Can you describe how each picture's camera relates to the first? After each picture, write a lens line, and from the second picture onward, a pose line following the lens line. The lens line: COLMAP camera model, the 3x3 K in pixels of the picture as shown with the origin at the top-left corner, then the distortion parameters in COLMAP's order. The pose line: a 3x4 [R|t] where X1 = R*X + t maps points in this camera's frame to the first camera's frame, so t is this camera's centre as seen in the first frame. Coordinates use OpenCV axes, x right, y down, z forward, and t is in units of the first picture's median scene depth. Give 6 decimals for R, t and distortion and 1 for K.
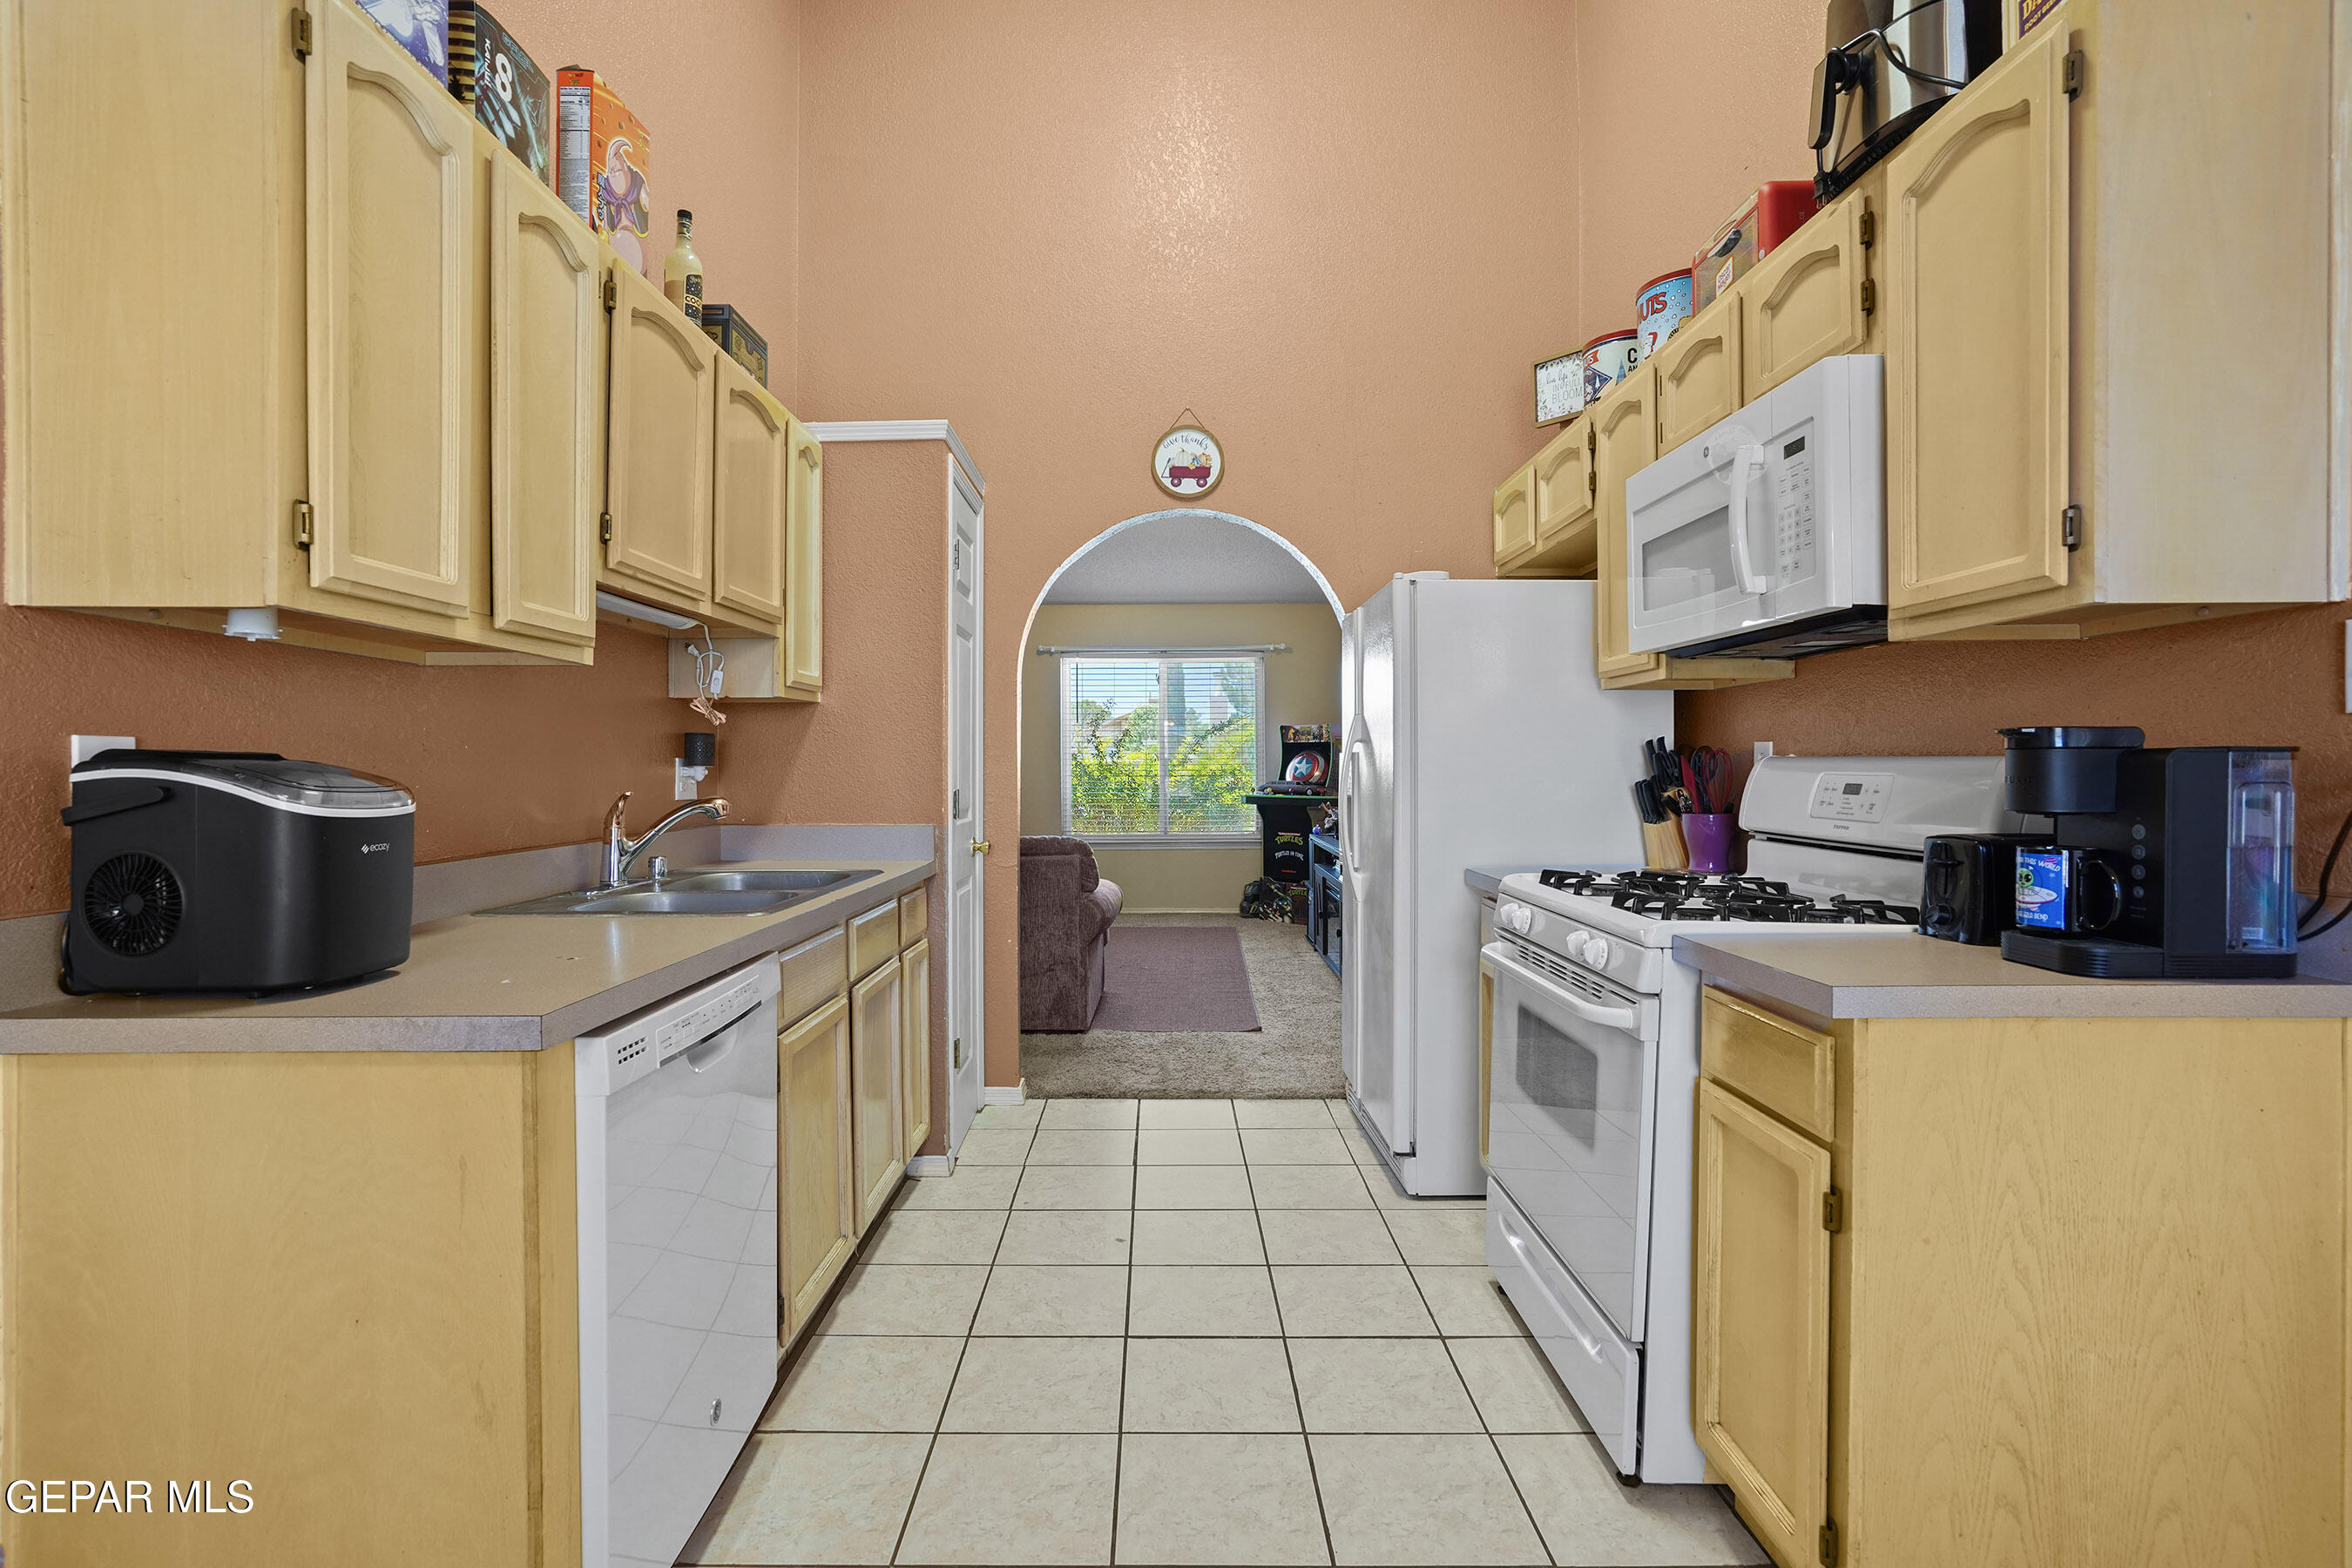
lens RADIAL K [[1081.1, 0, 1157.0], [0, 1081.1, 765.0], [0, 0, 1]] dist [-0.009366, 0.002512]
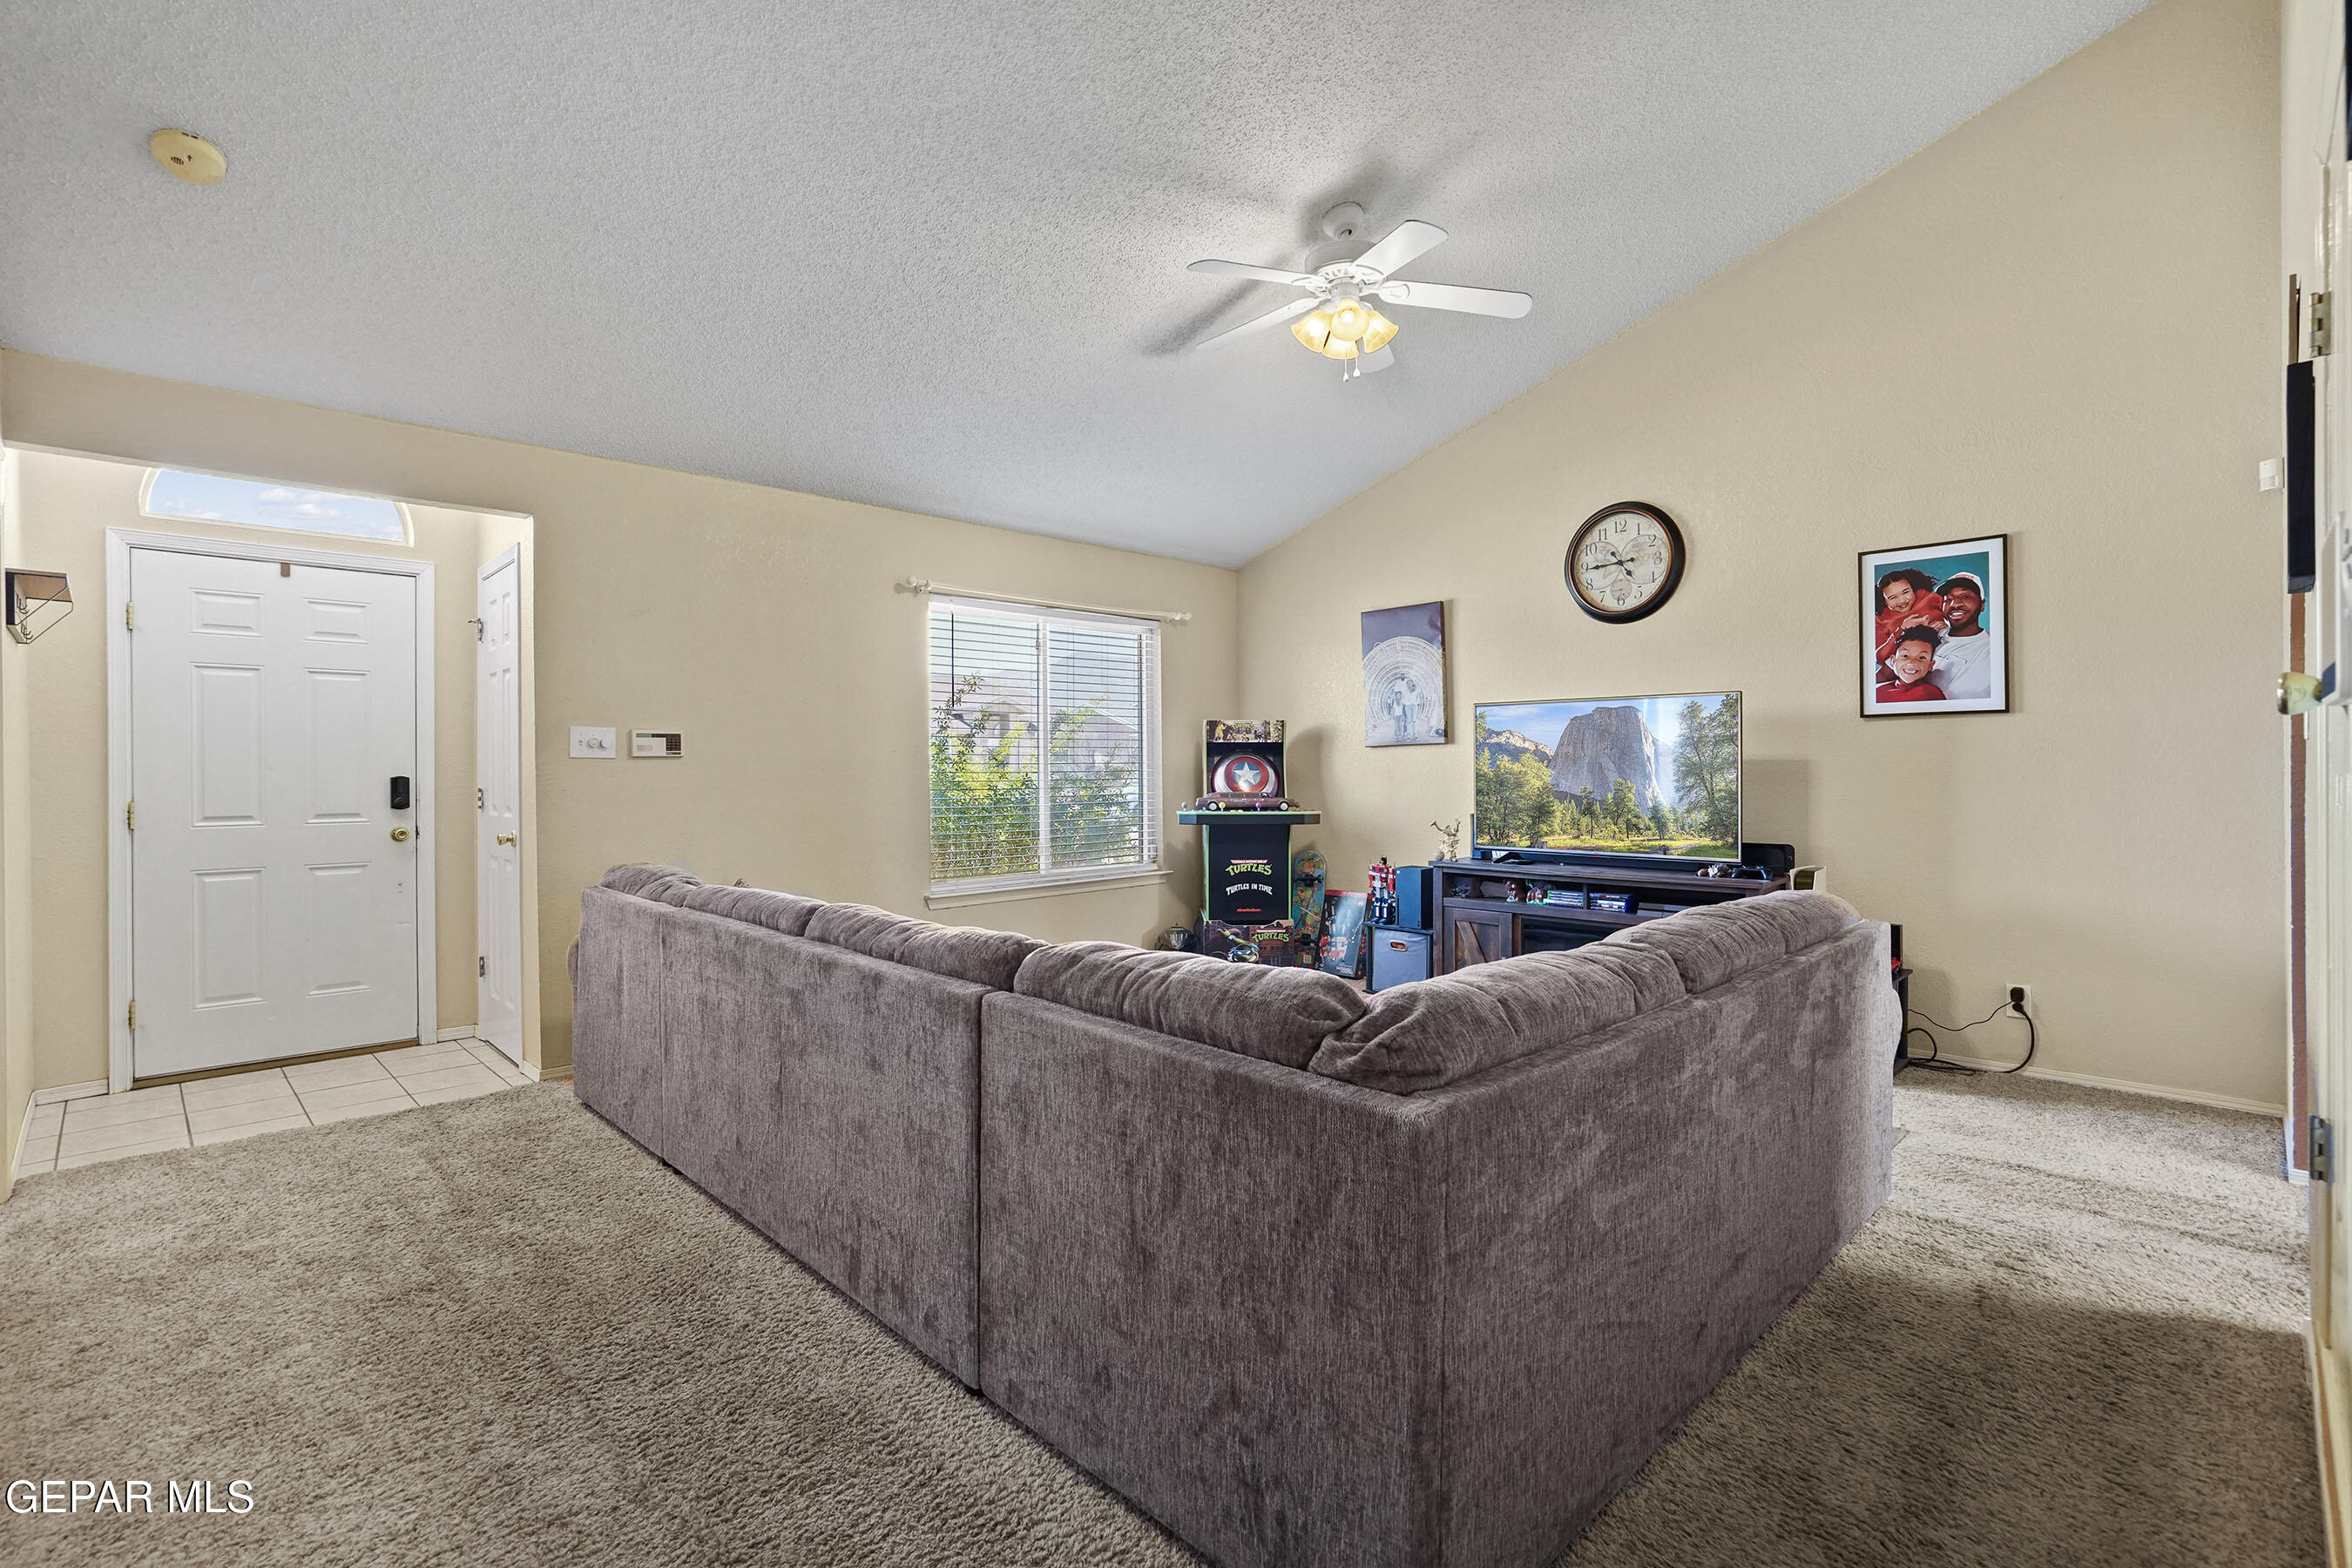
lens RADIAL K [[1081.1, 0, 1151.8], [0, 1081.1, 774.0], [0, 0, 1]] dist [-0.009366, 0.002512]
pose [[0.709129, 0.000198, 0.705078, -1.532419], [-0.002785, 0.999993, 0.002521, 0.000044], [-0.705073, -0.003752, 0.709125, 1.668475]]
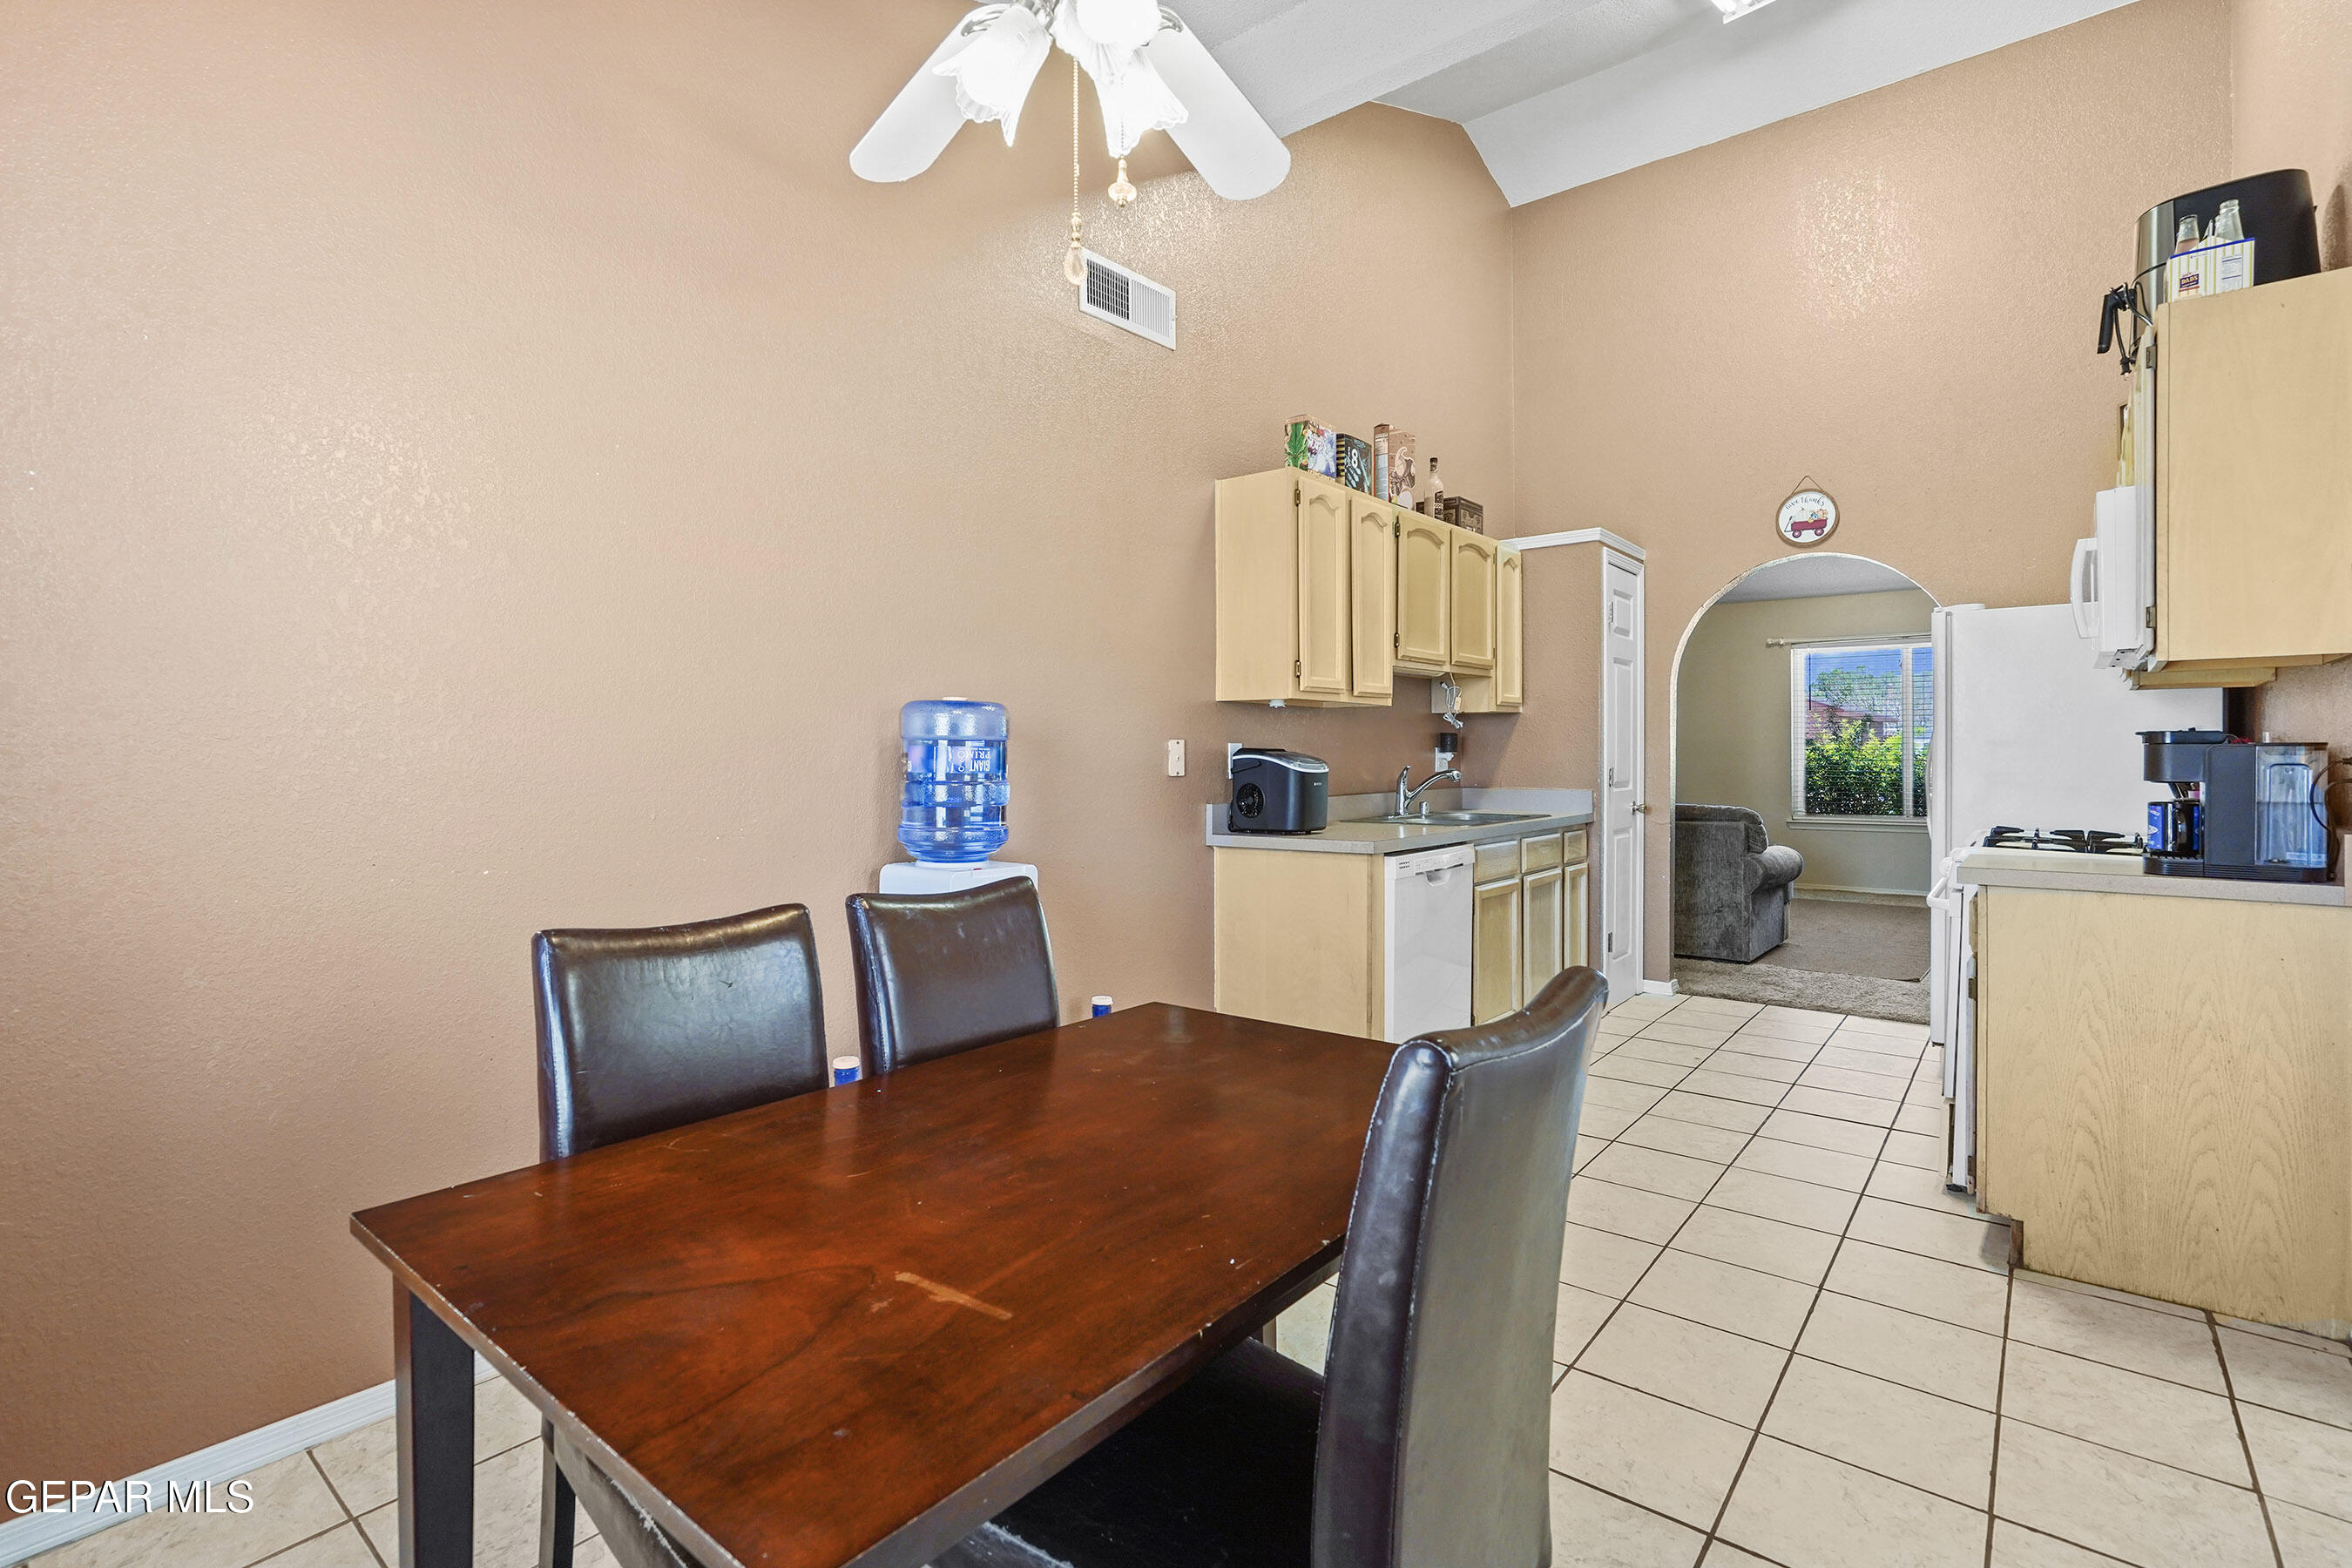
lens RADIAL K [[1081.1, 0, 1177.2], [0, 1081.1, 746.4], [0, 0, 1]] dist [-0.009366, 0.002512]
pose [[0.775222, -0.002886, -0.631682, 0.406170], [0.001881, 0.999996, -0.002260, -0.006552], [0.631686, 0.000564, 0.775224, -0.752009]]
